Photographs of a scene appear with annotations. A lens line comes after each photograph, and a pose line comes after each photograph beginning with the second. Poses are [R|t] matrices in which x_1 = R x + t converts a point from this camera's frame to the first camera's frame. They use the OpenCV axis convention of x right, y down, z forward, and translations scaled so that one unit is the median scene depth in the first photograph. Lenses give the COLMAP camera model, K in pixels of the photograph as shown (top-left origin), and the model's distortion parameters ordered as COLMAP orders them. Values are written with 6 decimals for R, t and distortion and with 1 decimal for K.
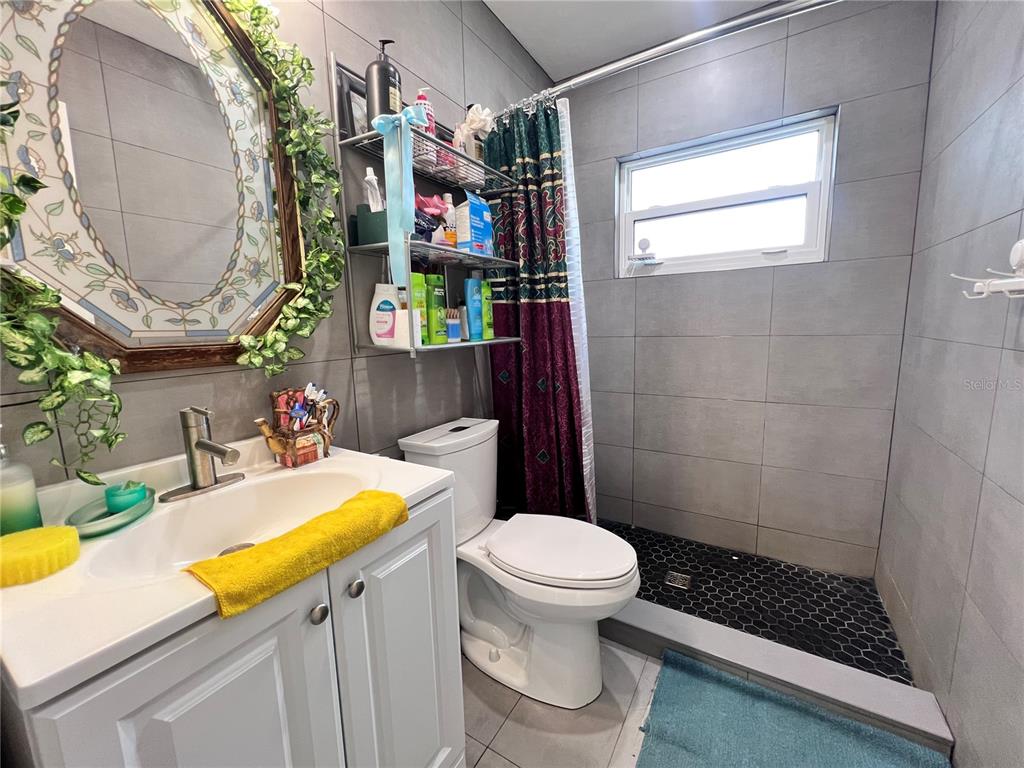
lens RADIAL K [[410.0, 0, 512.5], [0, 410.0, 383.6], [0, 0, 1]] dist [-0.003708, 0.001178]
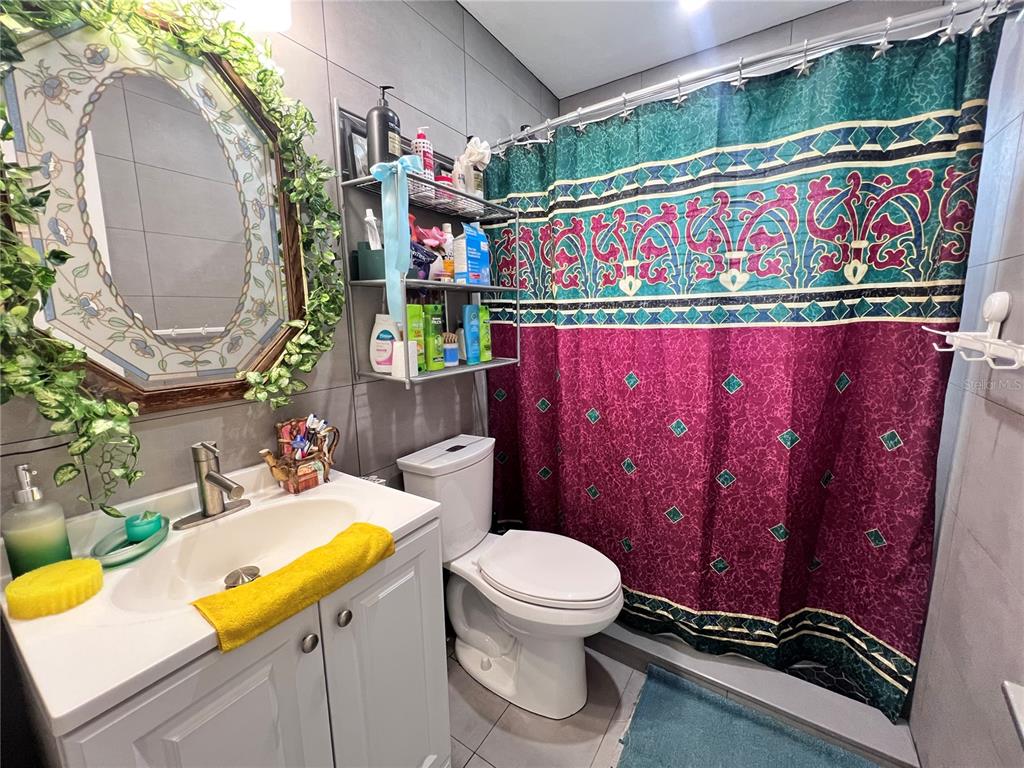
lens RADIAL K [[411.0, 0, 512.6], [0, 411.0, 383.9], [0, 0, 1]] dist [-0.003823, 0.001930]
pose [[0.999381, 0.015622, -0.031528, 0.069608], [-0.015100, 0.999746, 0.016738, -0.112672], [0.031782, -0.016251, 0.999363, -0.061633]]
